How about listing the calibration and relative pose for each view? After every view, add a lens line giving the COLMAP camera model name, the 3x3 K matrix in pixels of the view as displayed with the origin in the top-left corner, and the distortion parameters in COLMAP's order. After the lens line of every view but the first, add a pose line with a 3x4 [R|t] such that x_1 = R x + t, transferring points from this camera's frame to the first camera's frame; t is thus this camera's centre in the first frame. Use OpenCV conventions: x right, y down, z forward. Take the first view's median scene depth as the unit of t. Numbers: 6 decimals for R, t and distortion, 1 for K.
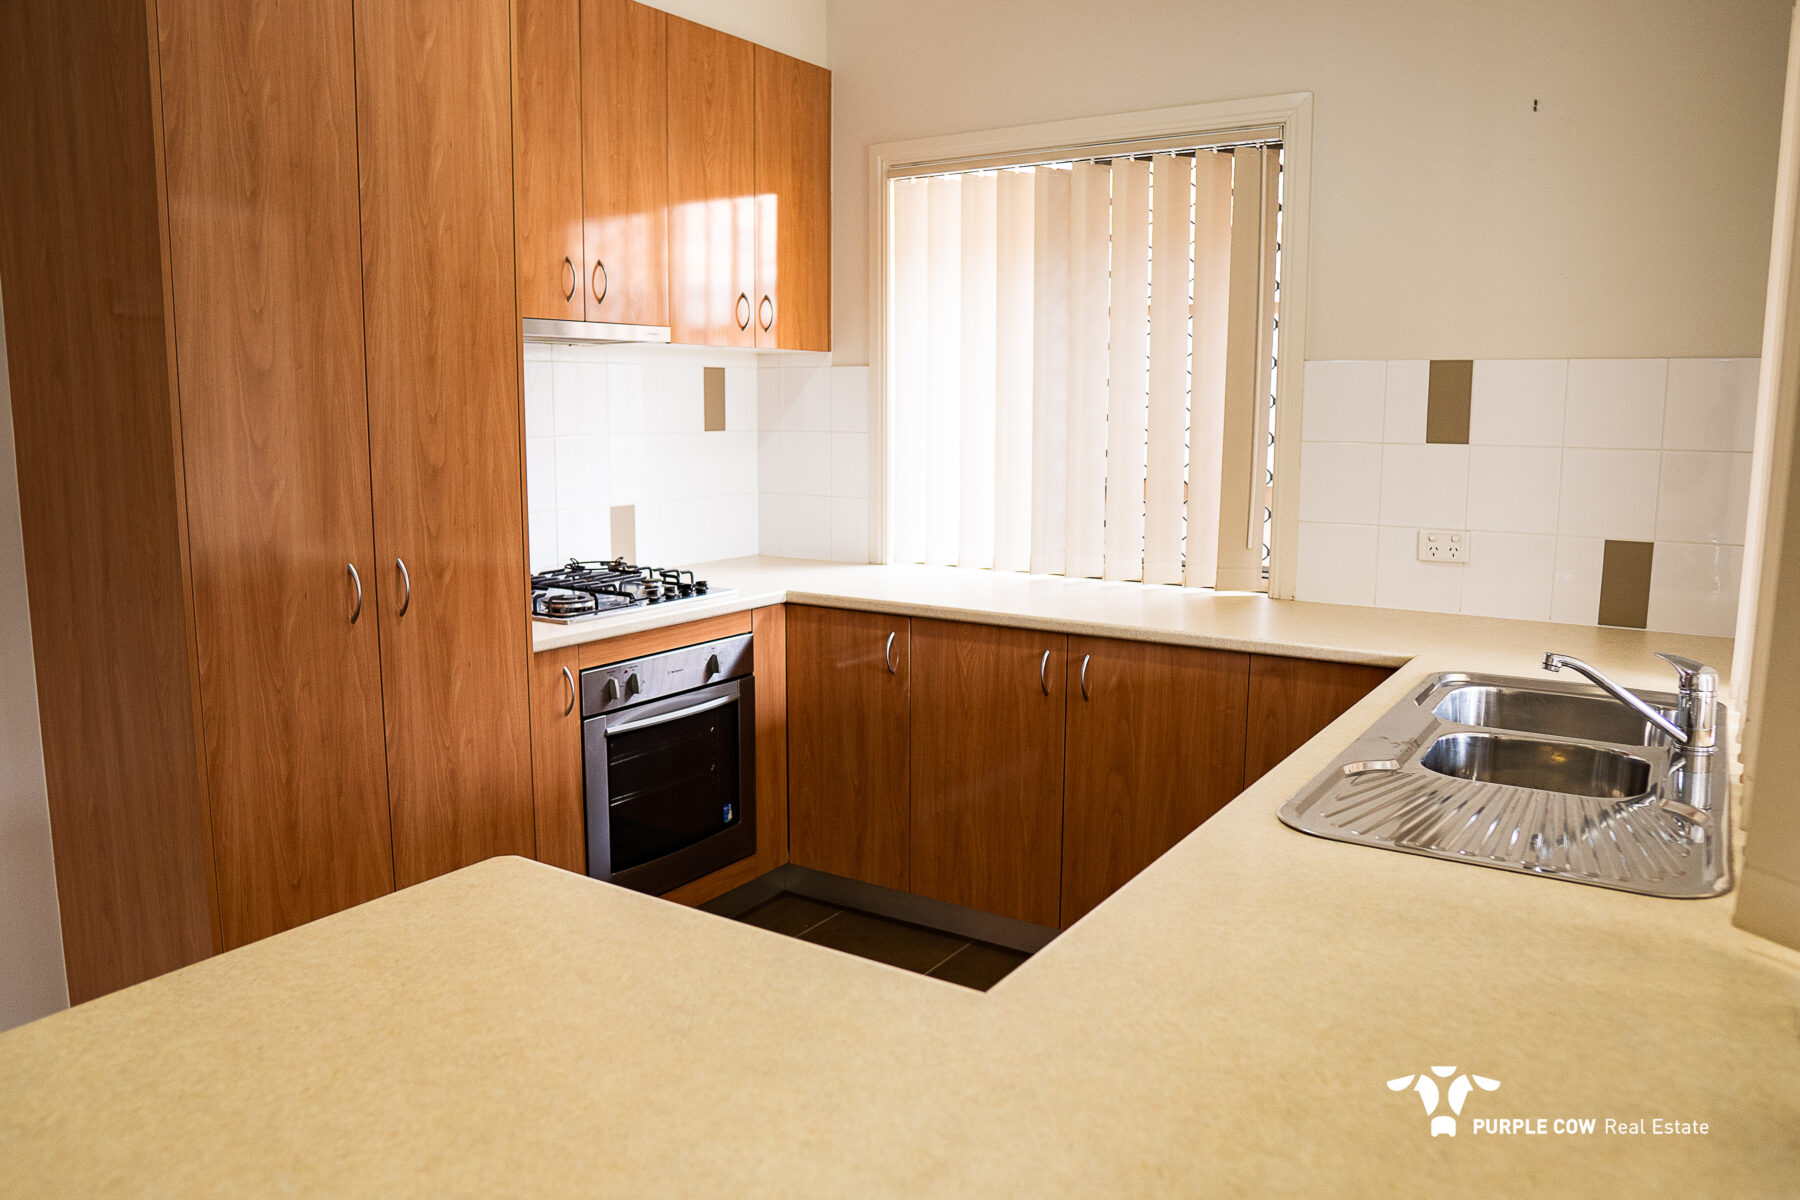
lens RADIAL K [[1277.3, 0, 900.0], [0, 1277.3, 600.0], [0, 0, 1]] dist [-0.100121, 0.066697]
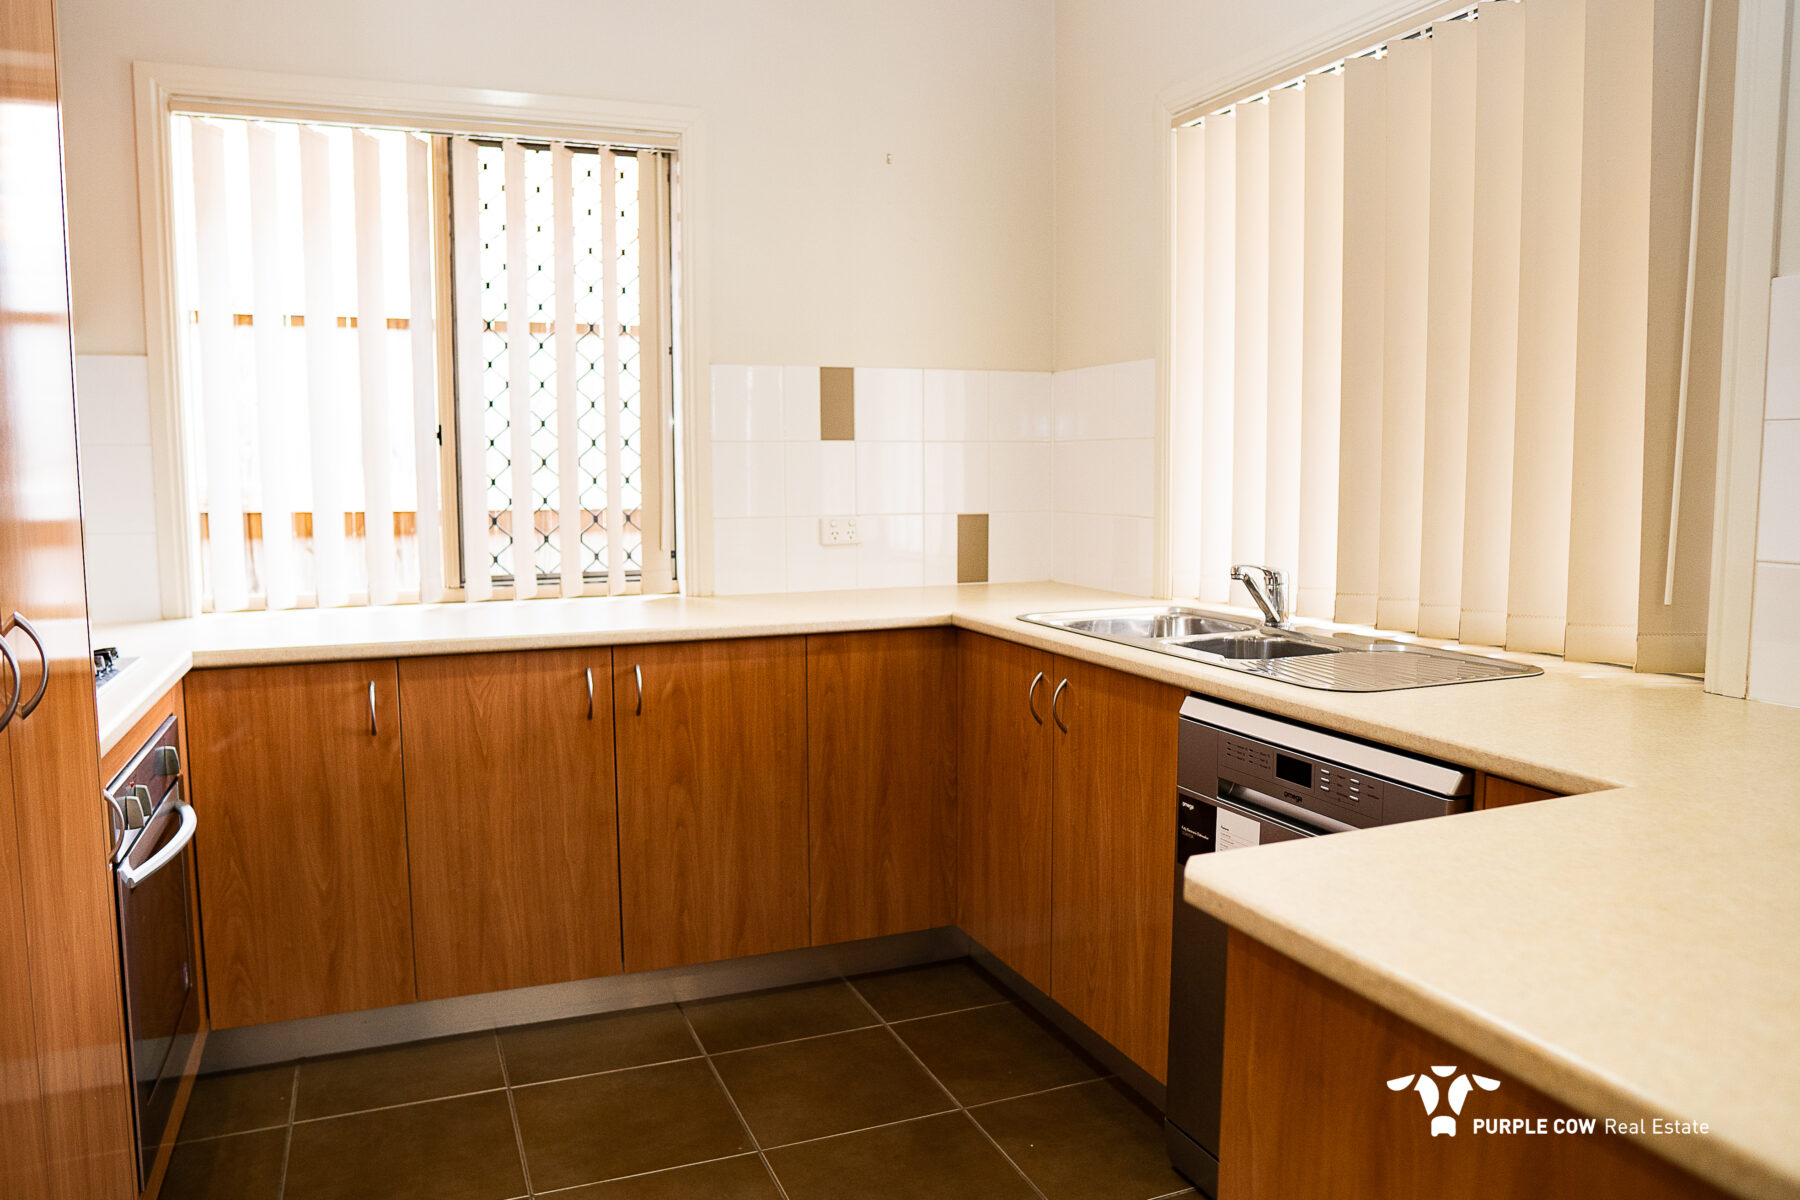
lens RADIAL K [[1277.3, 0, 900.0], [0, 1277.3, 600.0], [0, 0, 1]] dist [-0.100121, 0.066697]
pose [[0.566960, -0.093678, 0.818401, -0.488513], [0.128981, 0.991354, 0.024121, -0.001775], [-0.813585, 0.091883, 0.574140, 0.303014]]
